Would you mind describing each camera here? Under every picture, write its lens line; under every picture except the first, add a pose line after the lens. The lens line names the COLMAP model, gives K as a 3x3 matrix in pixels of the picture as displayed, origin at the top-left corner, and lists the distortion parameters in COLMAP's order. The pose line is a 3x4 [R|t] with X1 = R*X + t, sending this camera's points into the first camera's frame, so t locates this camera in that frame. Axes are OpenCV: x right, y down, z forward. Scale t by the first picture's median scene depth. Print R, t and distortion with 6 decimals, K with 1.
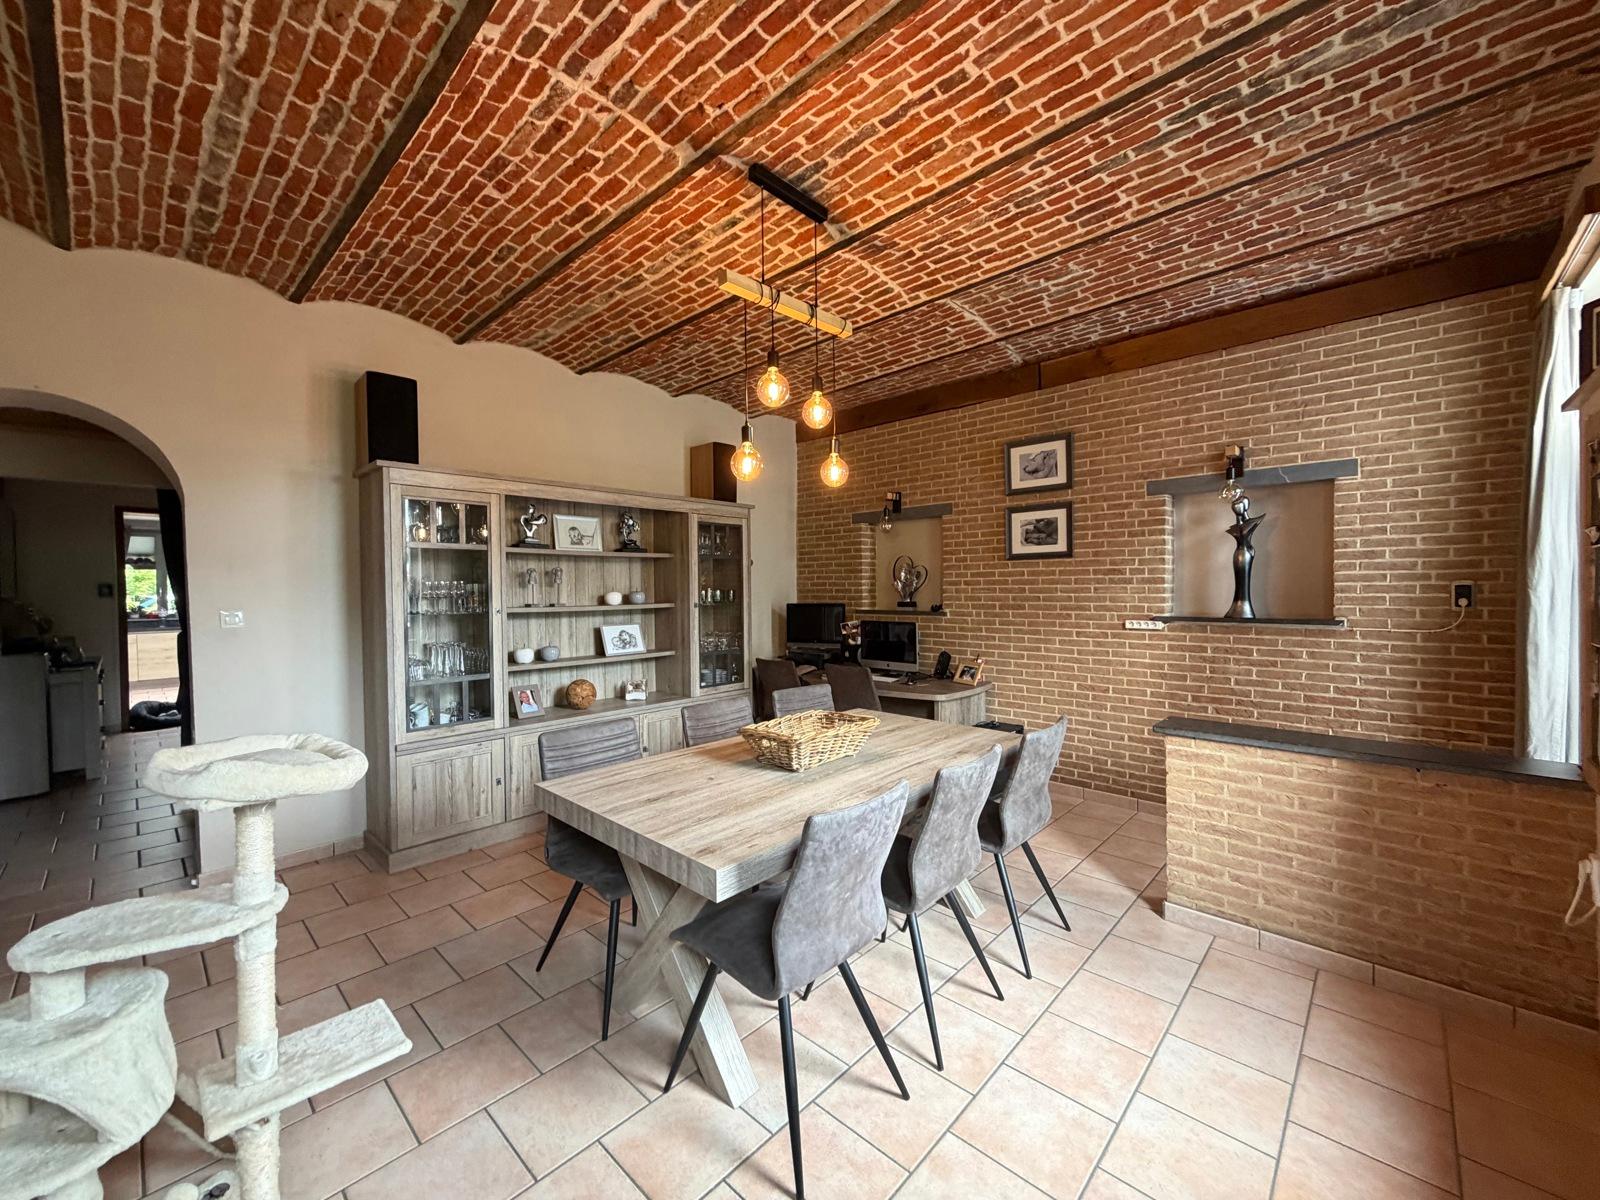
lens RADIAL K [[633.1, 0, 794.7], [0, 633.1, 602.0], [0, 0, 1]] dist [-0.000828, -0.000083]
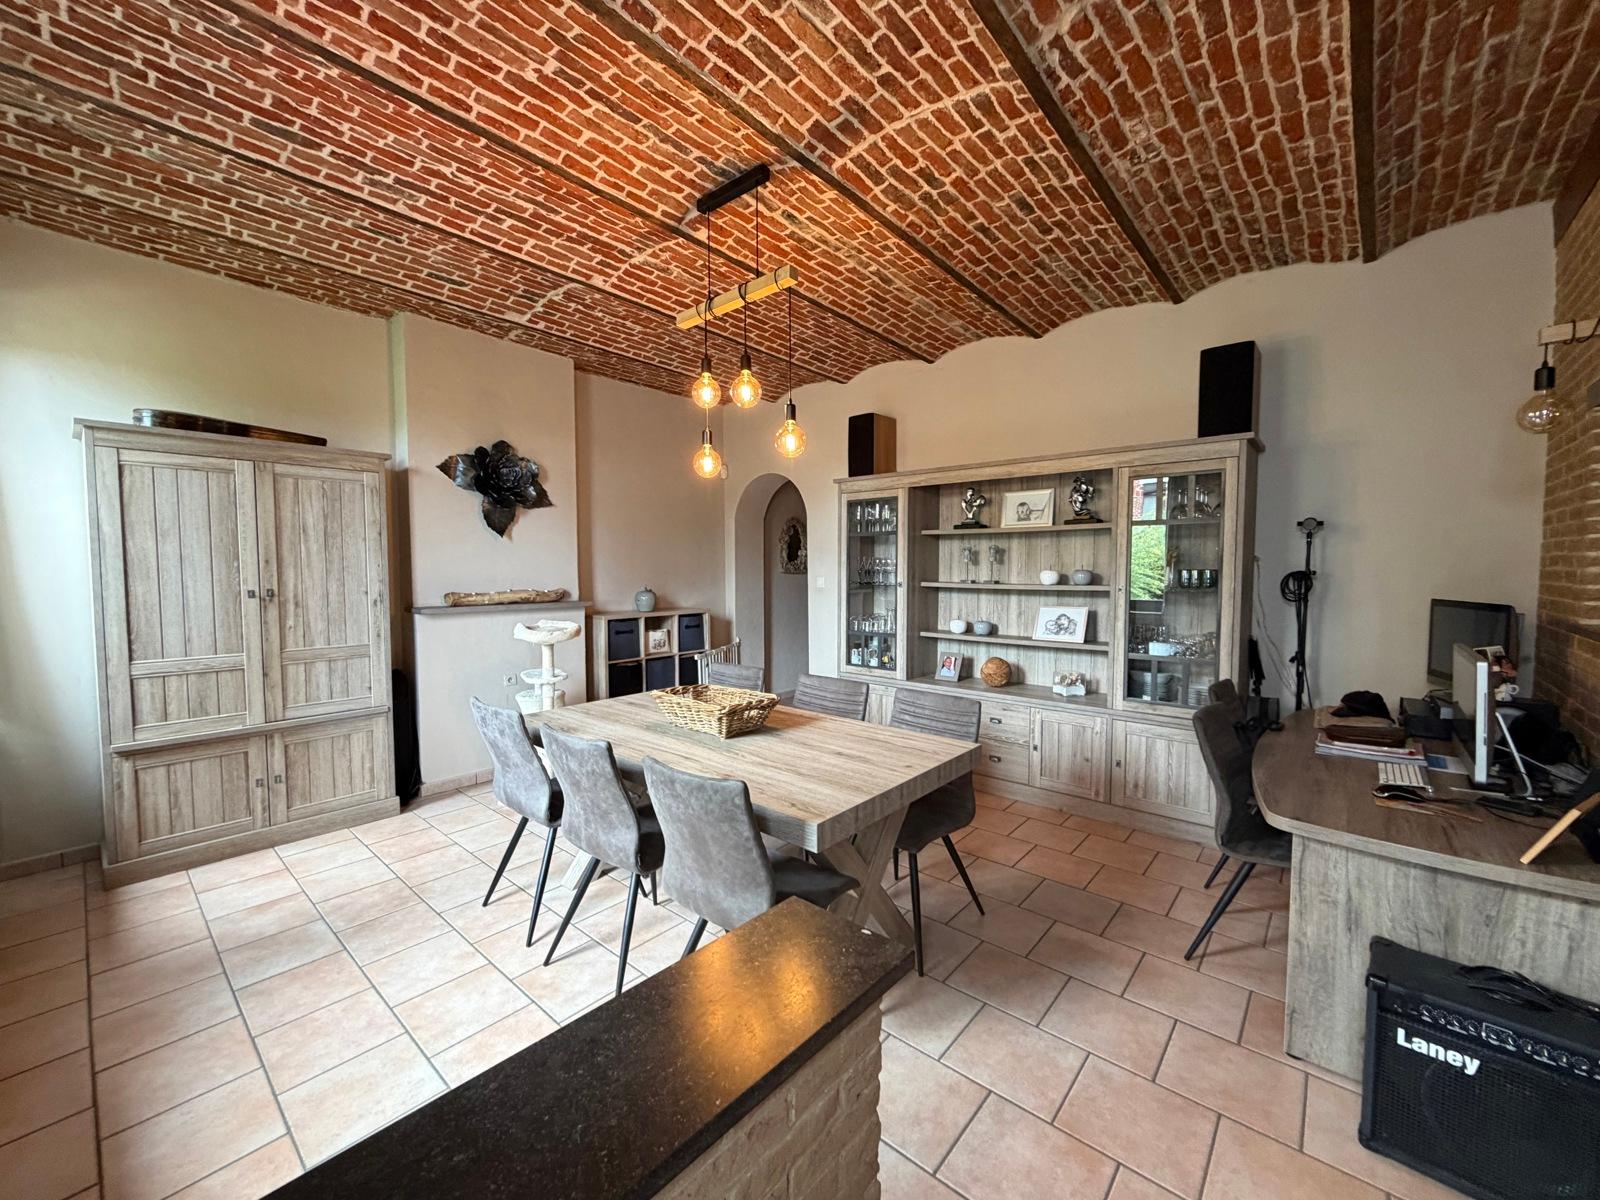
lens RADIAL K [[641.7, 0, 800.0], [0, 641.7, 600.0], [0, 0, 1]] dist [0.018161, 0.000027]
pose [[0.041957, 0.057880, -0.997441, 0.660728], [-0.027893, 0.997999, 0.056739, -0.016632], [0.998730, 0.025441, 0.043488, 0.645153]]
